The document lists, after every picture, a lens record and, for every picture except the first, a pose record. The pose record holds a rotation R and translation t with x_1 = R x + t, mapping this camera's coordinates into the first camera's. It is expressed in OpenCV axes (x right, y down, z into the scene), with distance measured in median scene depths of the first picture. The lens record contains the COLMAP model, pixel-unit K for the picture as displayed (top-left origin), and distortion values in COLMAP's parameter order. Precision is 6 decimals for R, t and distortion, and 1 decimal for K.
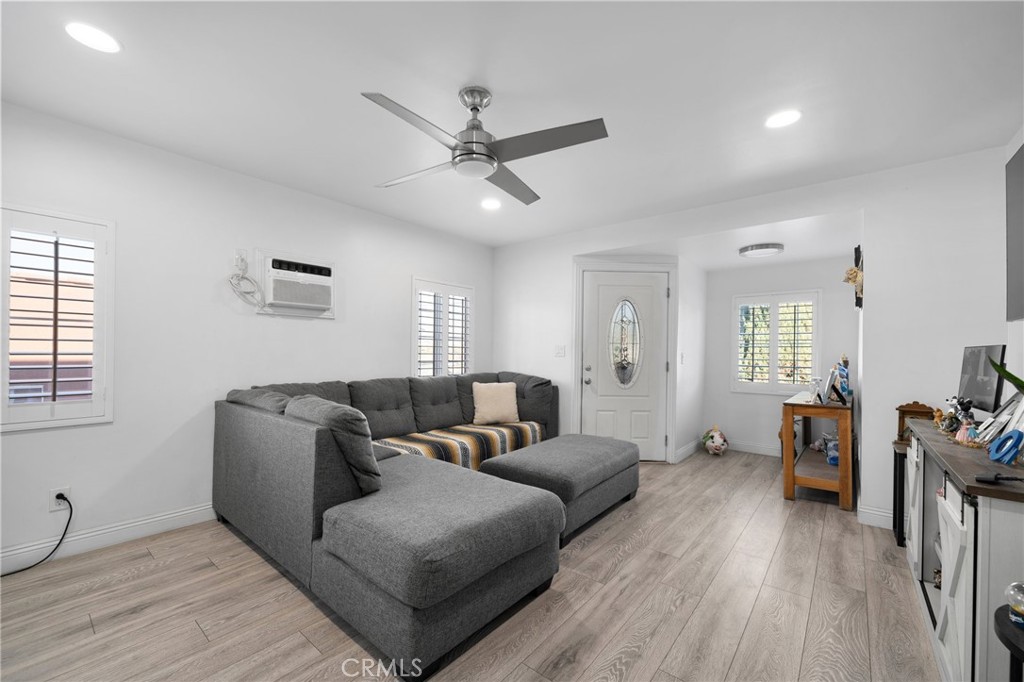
lens RADIAL K [[410.4, 0, 511.4], [0, 410.4, 350.5], [0, 0, 1]] dist [-0.000560, -0.000119]
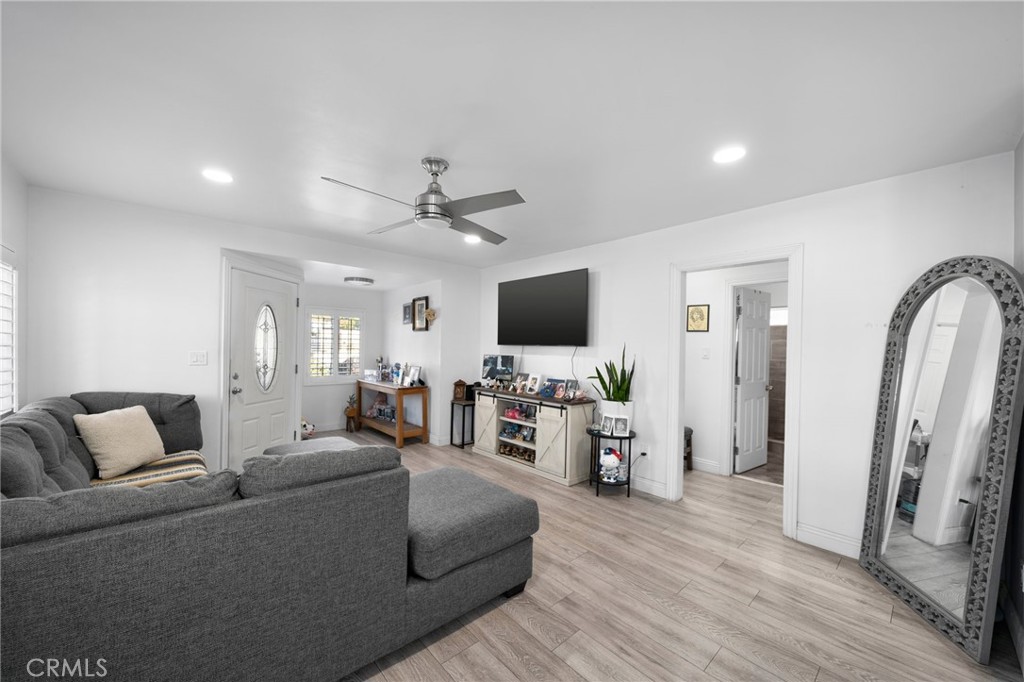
lens RADIAL K [[380.7, 0, 508.2], [0, 380.7, 347.3], [0, 0, 1]] dist [-0.000232, 0.000017]
pose [[0.155634, -0.009075, 0.987773, -0.756717], [-0.018134, 0.999763, 0.012043, -0.058280], [-0.987648, -0.019787, 0.155433, 0.380791]]
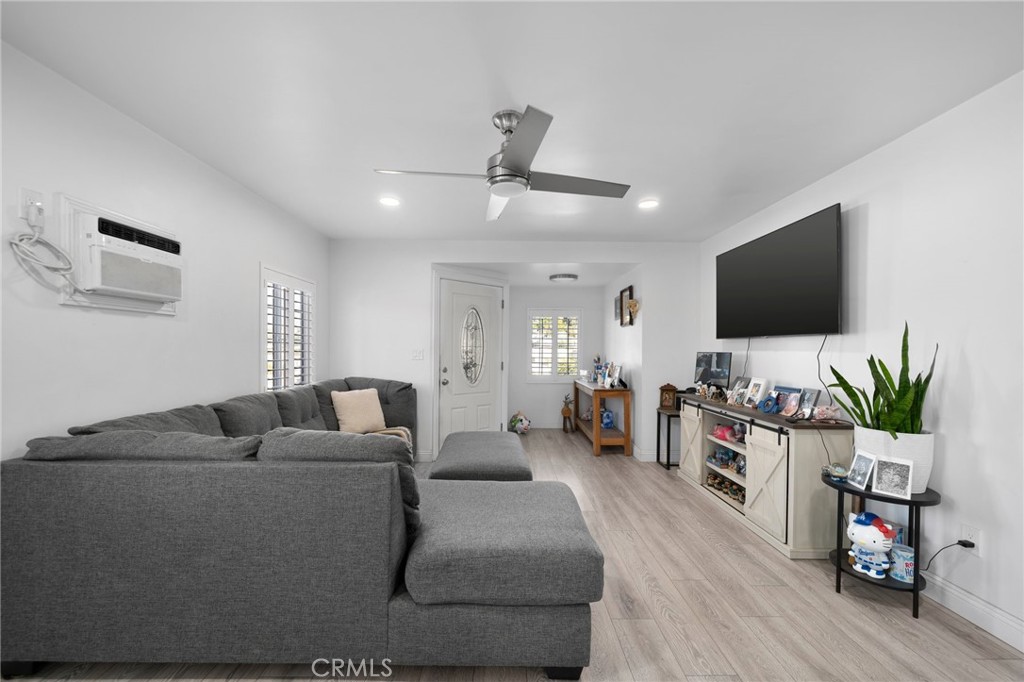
lens RADIAL K [[393.7, 0, 510.9], [0, 393.7, 347.2], [0, 0, 1]] dist [-0.000561, -0.000068]
pose [[0.766027, -0.004593, 0.642792, -0.468763], [0.001569, 0.999985, 0.005276, -0.029404], [-0.642807, -0.003033, 0.766023, 0.142877]]
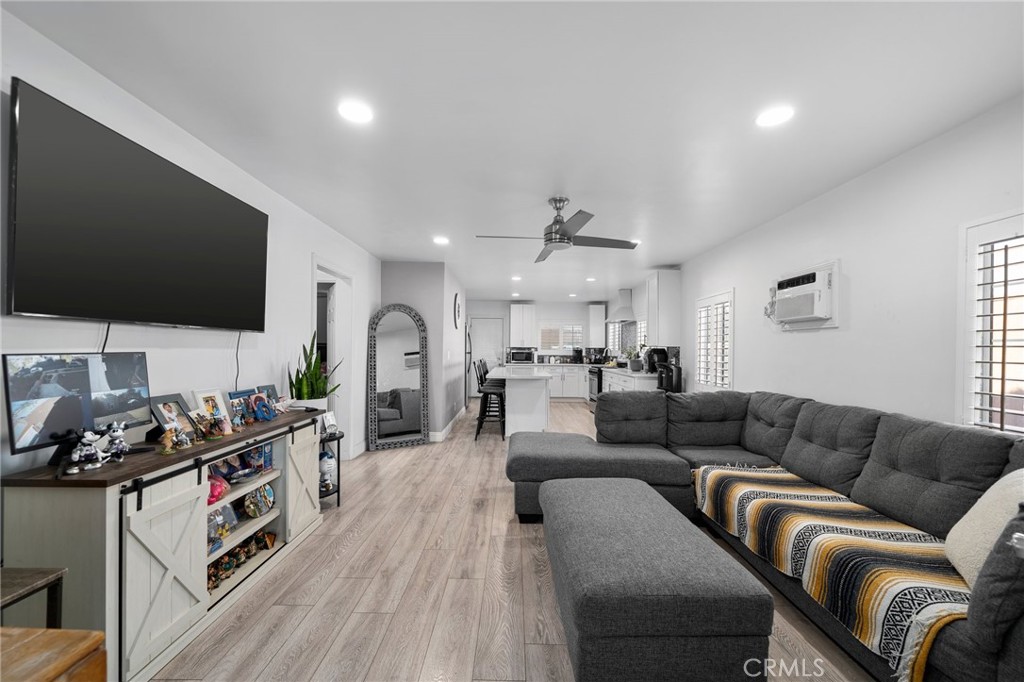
lens RADIAL K [[410.4, 0, 511.4], [0, 410.4, 350.5], [0, 0, 1]] dist [-0.000560, -0.000119]
pose [[-0.775387, -0.017040, -0.631256, 0.674233], [-0.016781, 0.999839, -0.006377, -0.014897], [0.631263, 0.005648, -0.775548, 1.359605]]
